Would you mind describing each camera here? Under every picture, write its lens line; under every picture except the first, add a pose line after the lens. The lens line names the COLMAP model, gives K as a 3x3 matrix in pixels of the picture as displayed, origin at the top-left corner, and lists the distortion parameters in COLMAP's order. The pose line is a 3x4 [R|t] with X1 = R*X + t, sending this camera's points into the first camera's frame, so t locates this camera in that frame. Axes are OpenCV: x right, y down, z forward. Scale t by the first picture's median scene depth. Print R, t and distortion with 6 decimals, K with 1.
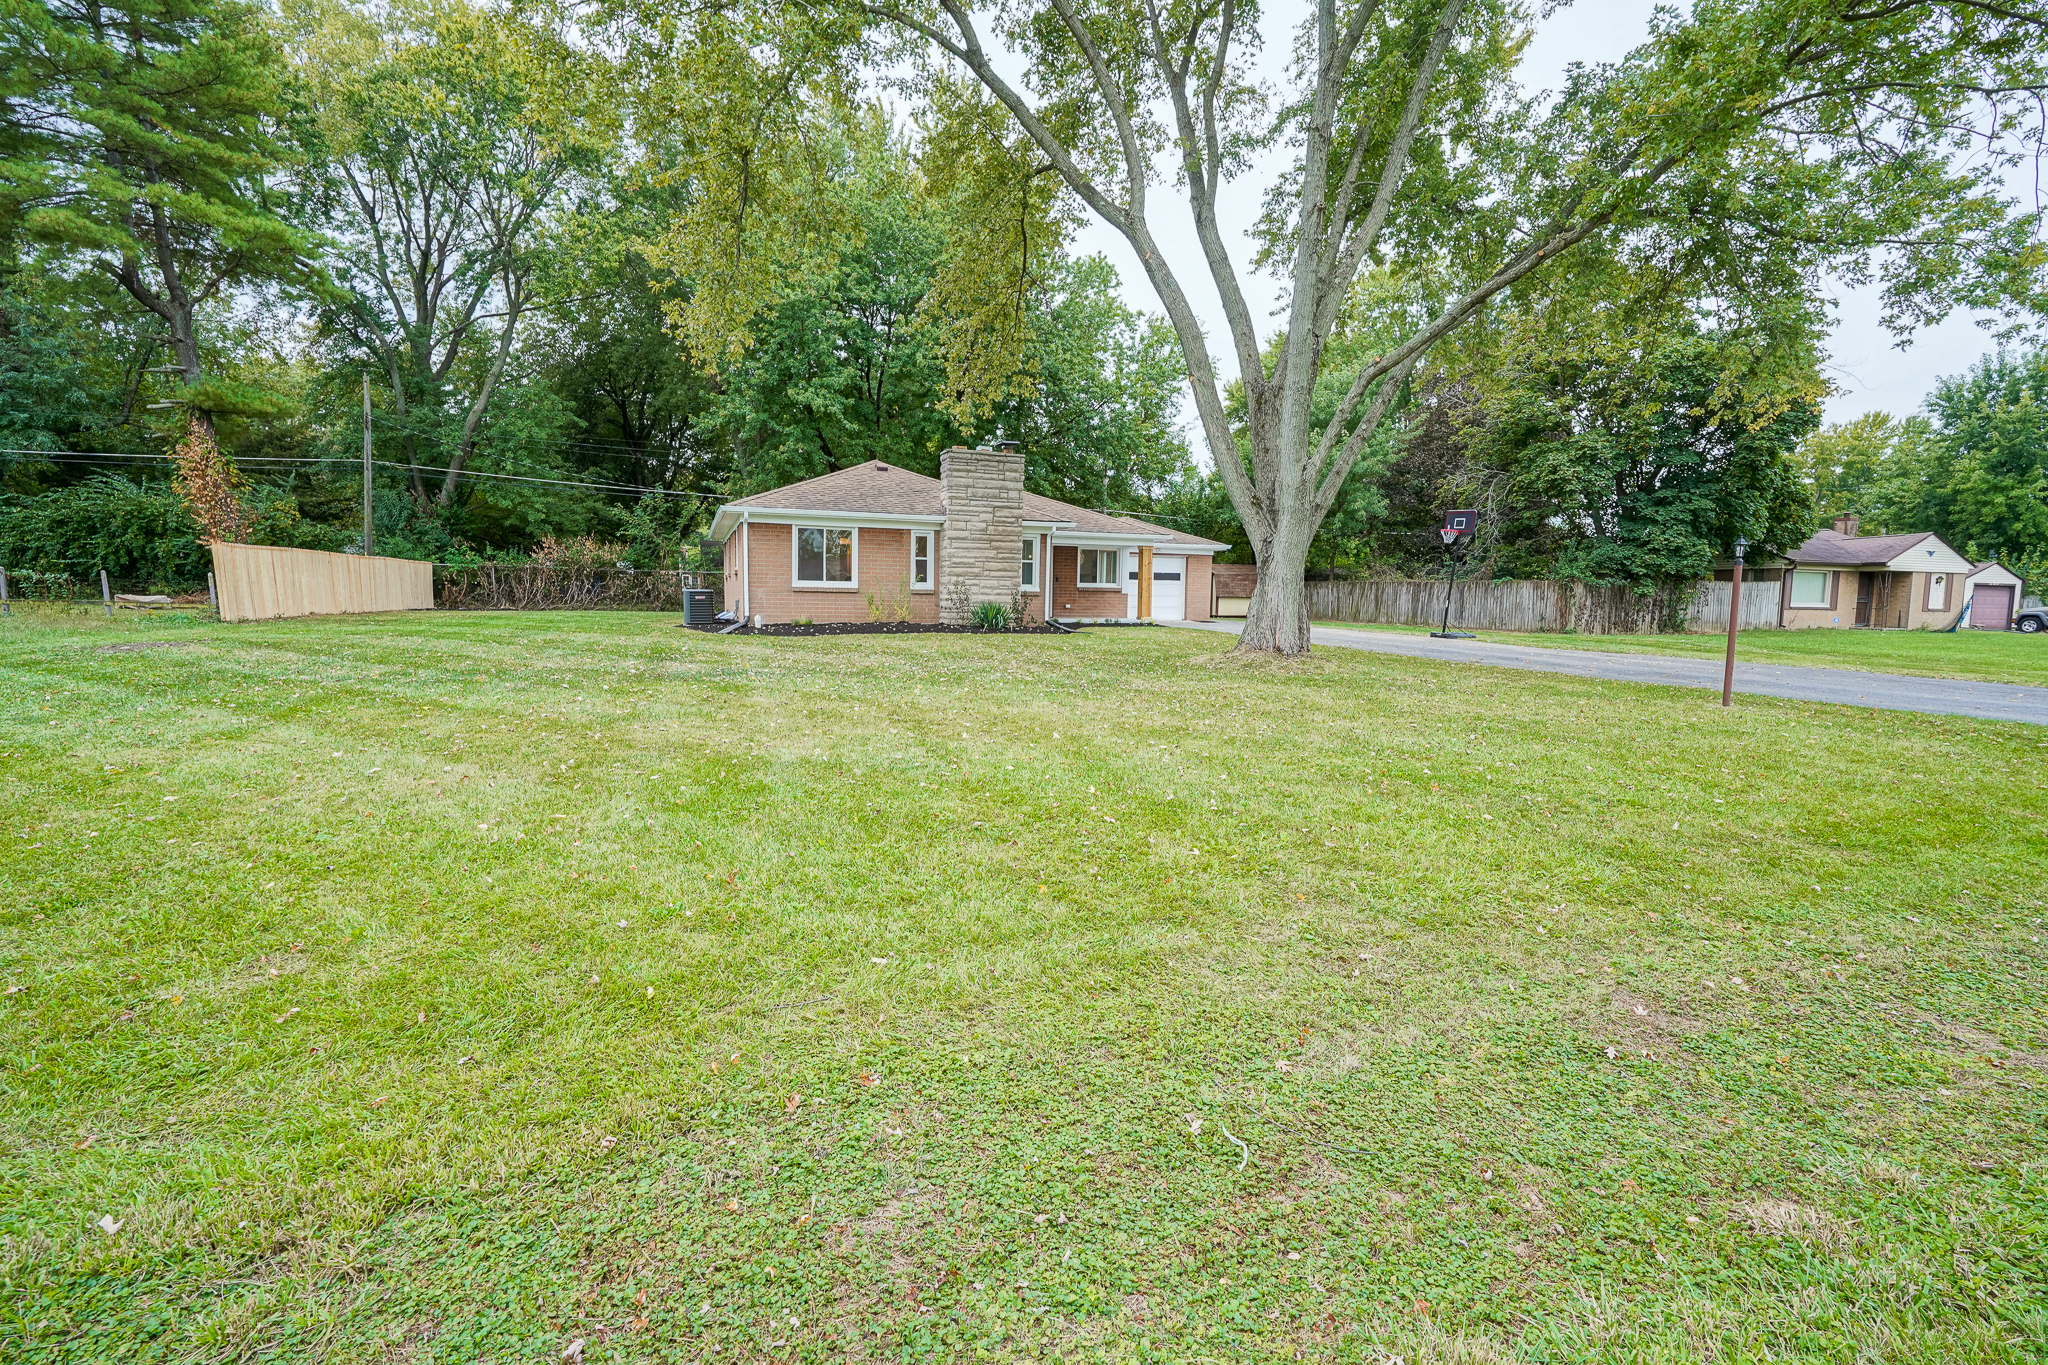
lens RADIAL K [[923.3, 0, 1024.7], [0, 923.3, 676.3], [0, 0, 1]] dist [-0.000971, -0.000123]
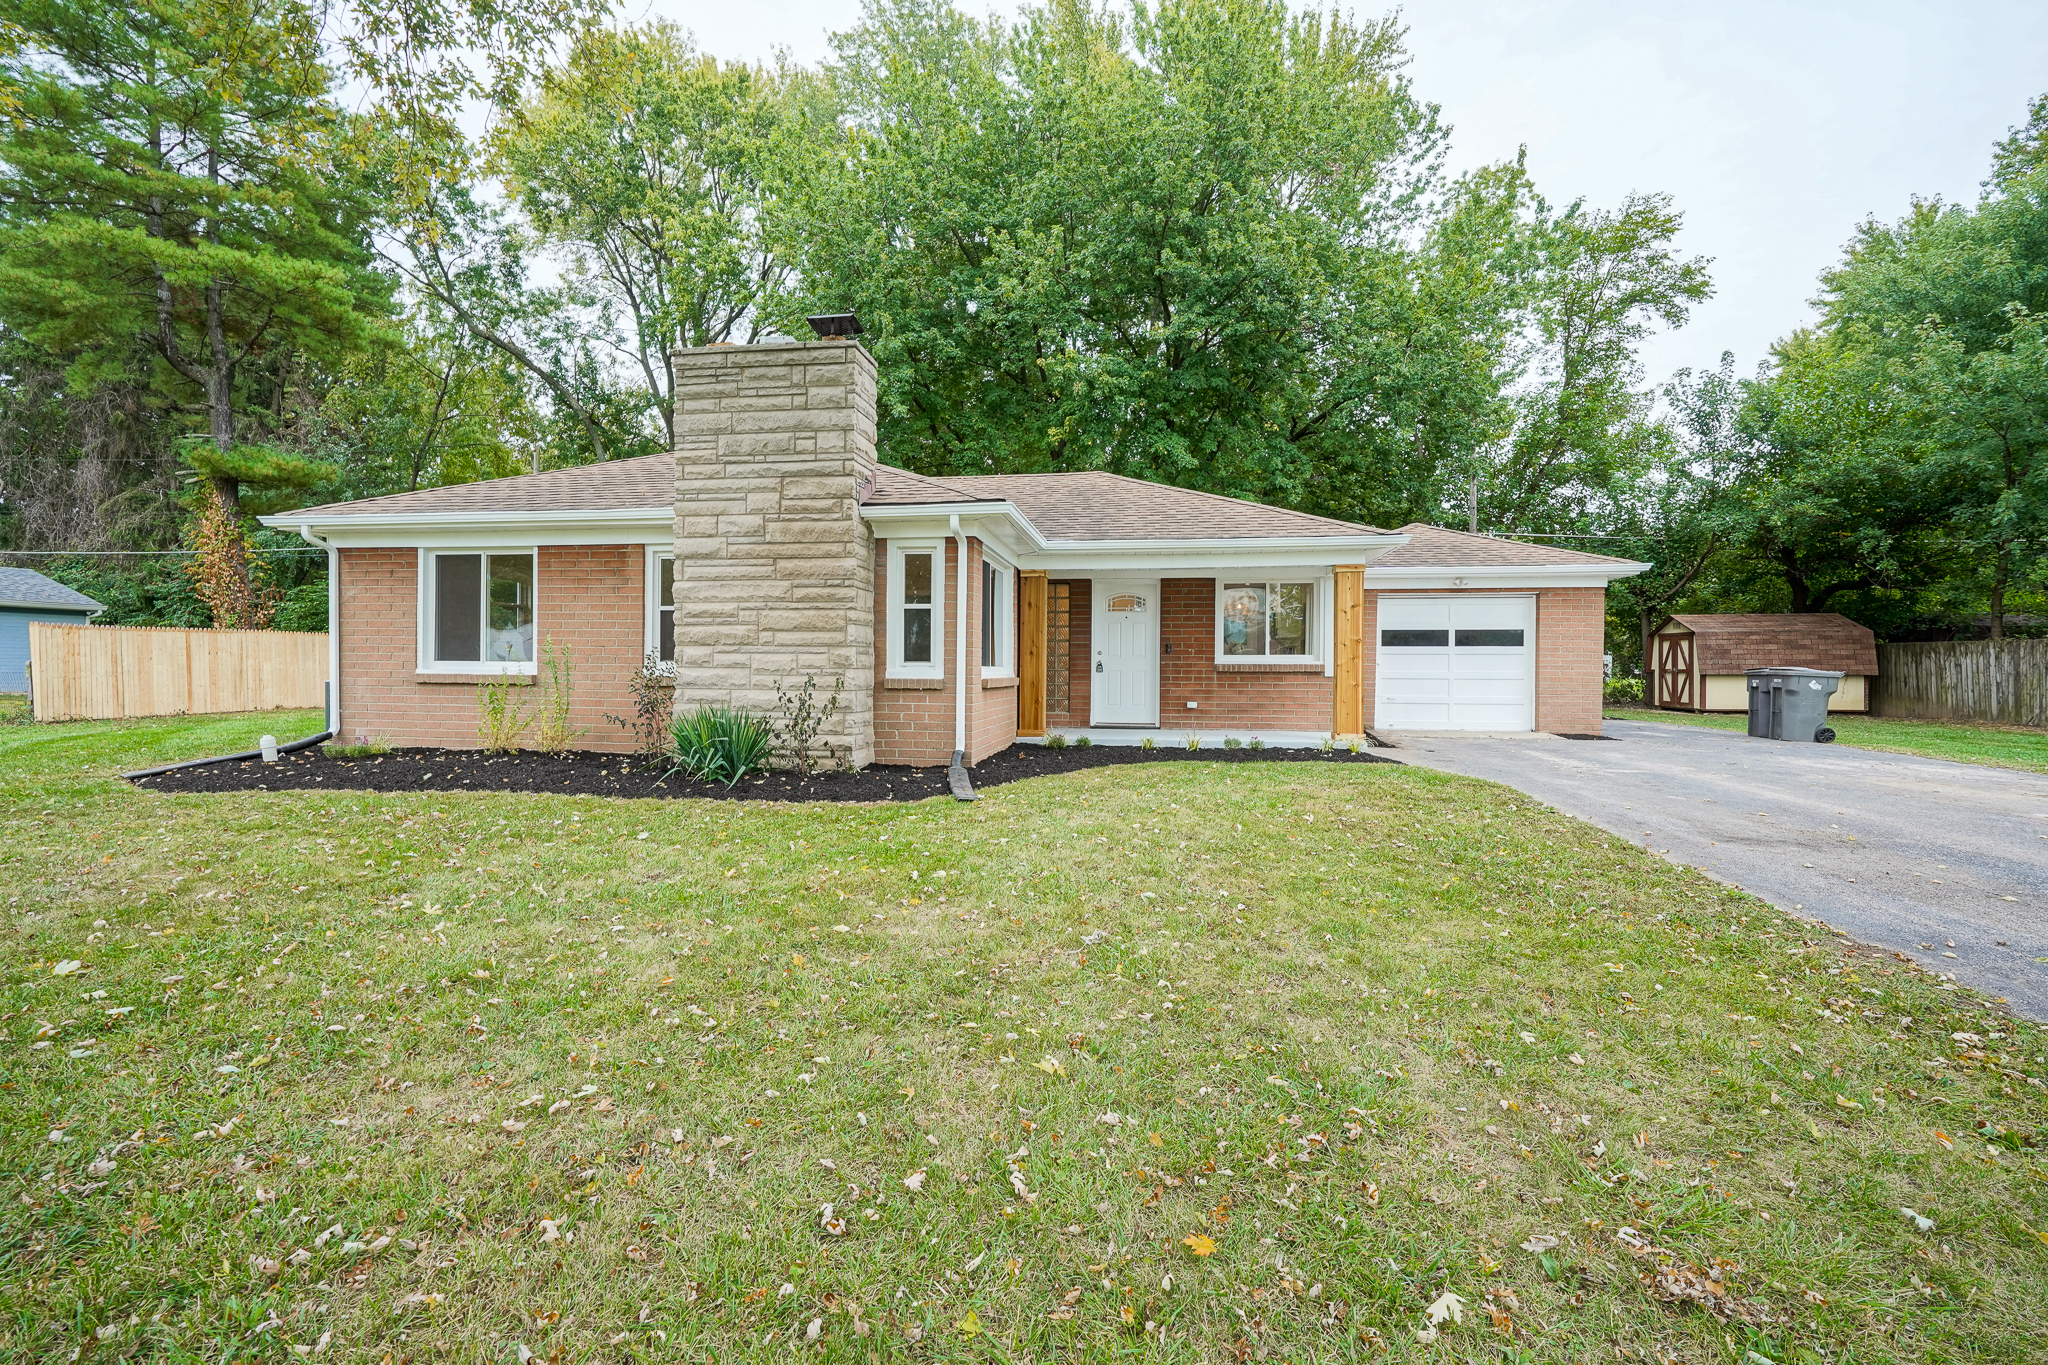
lens RADIAL K [[923.3, 0, 1024.7], [0, 923.3, 676.3], [0, 0, 1]] dist [-0.000971, -0.000123]
pose [[0.872564, -0.004645, -0.488479, 0.226985], [-0.034036, 0.996947, -0.070278, -0.060836], [0.487313, 0.077947, 0.869741, 0.614436]]
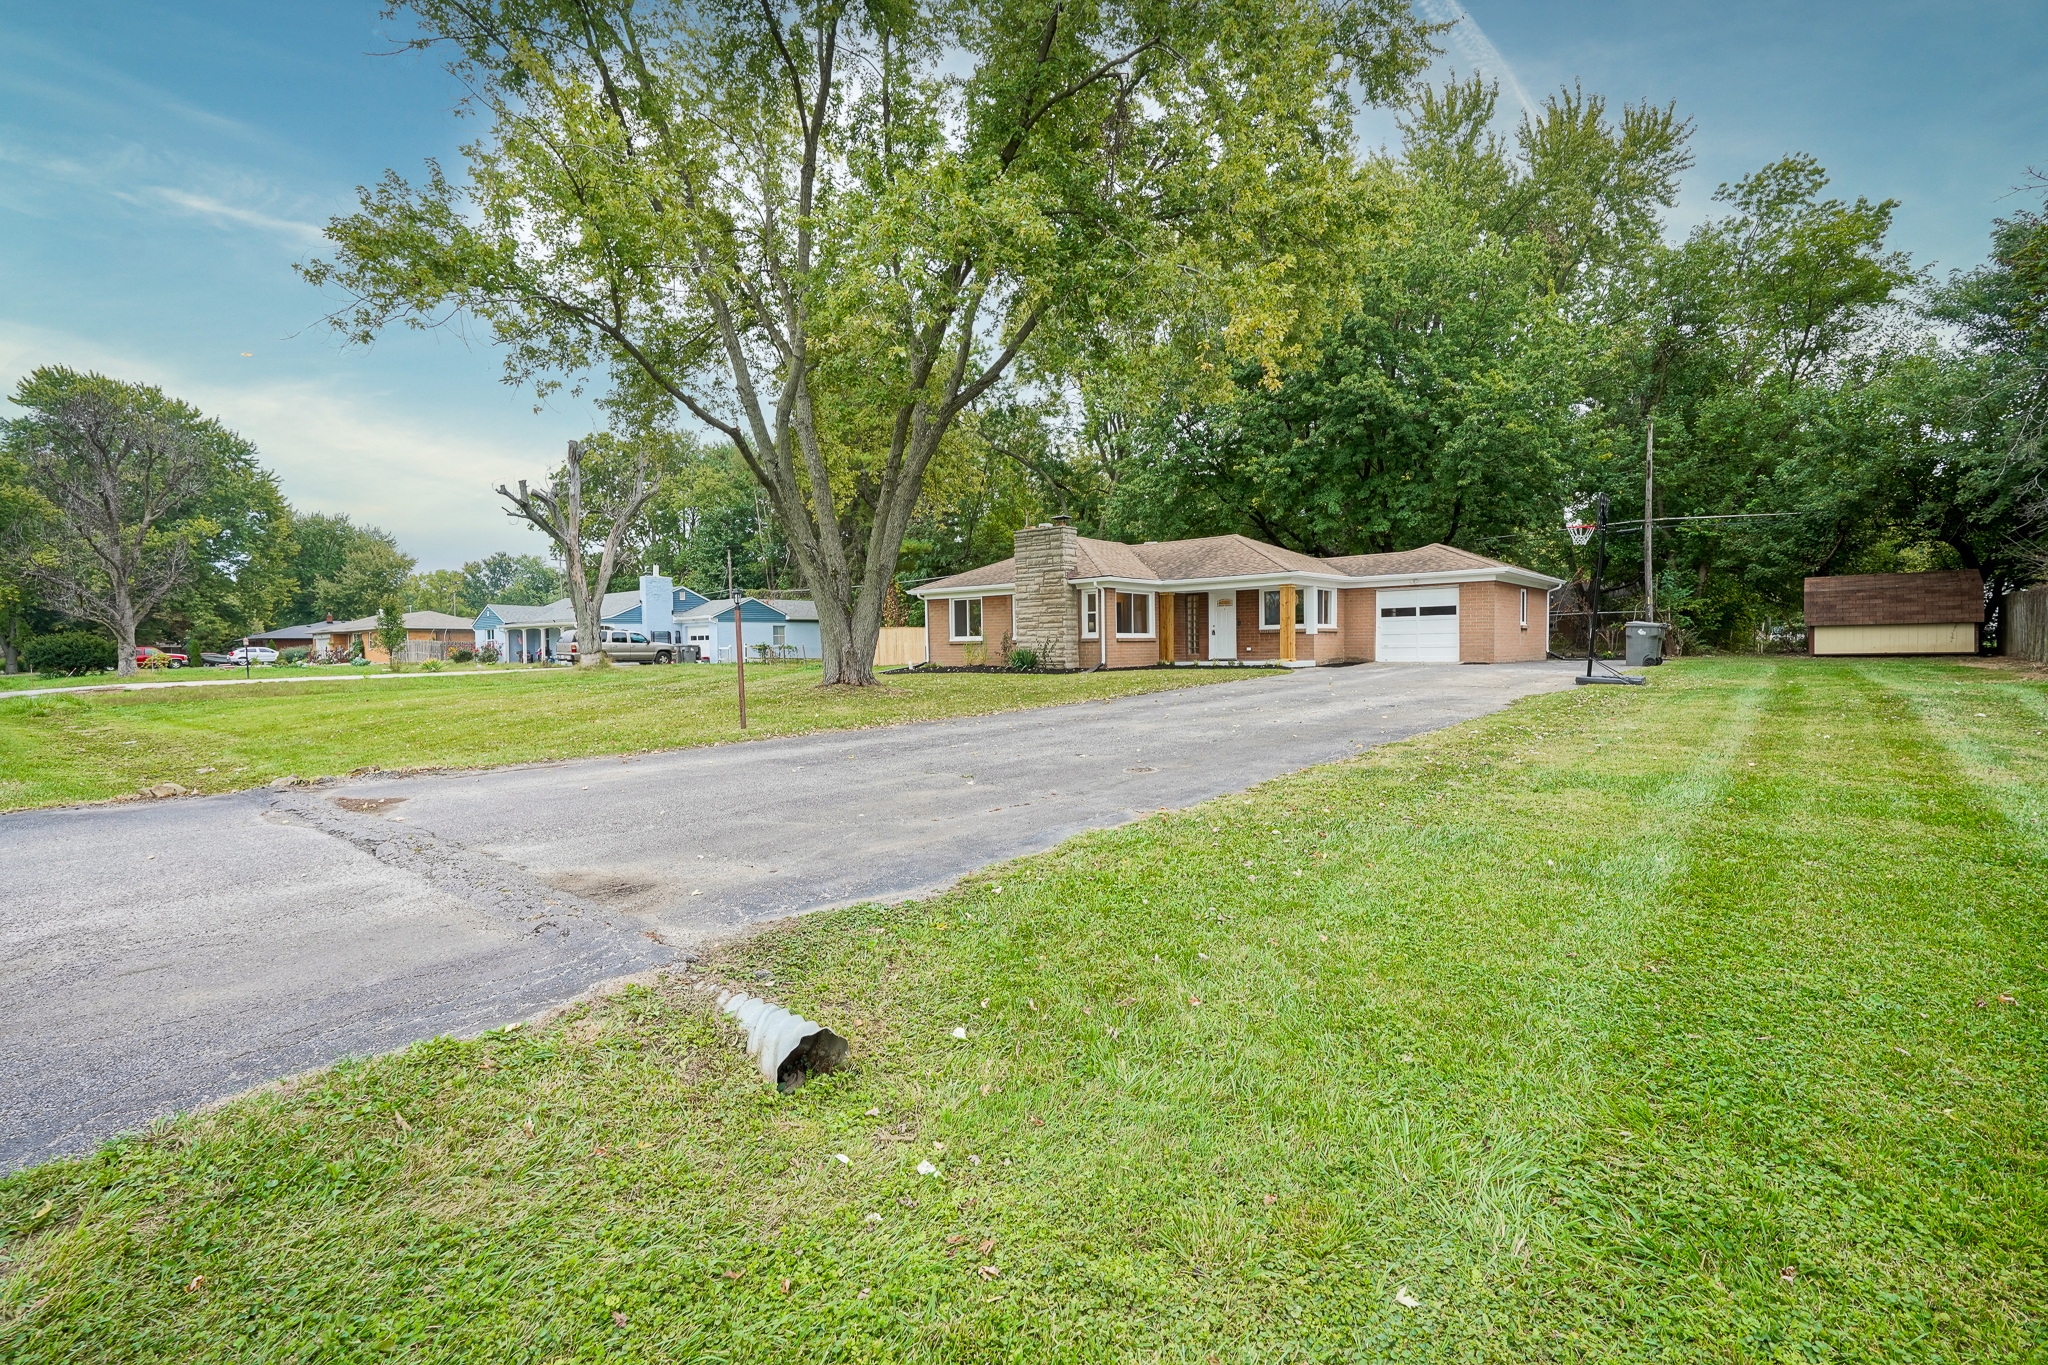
lens RADIAL K [[923.3, 0, 1024.7], [0, 923.3, 676.3], [0, 0, 1]] dist [-0.000971, -0.000123]
pose [[0.493989, 0.004486, -0.869456, 0.902040], [-0.049742, 0.998495, -0.023110, -0.011515], [0.868044, 0.054664, 0.493469, 0.325840]]
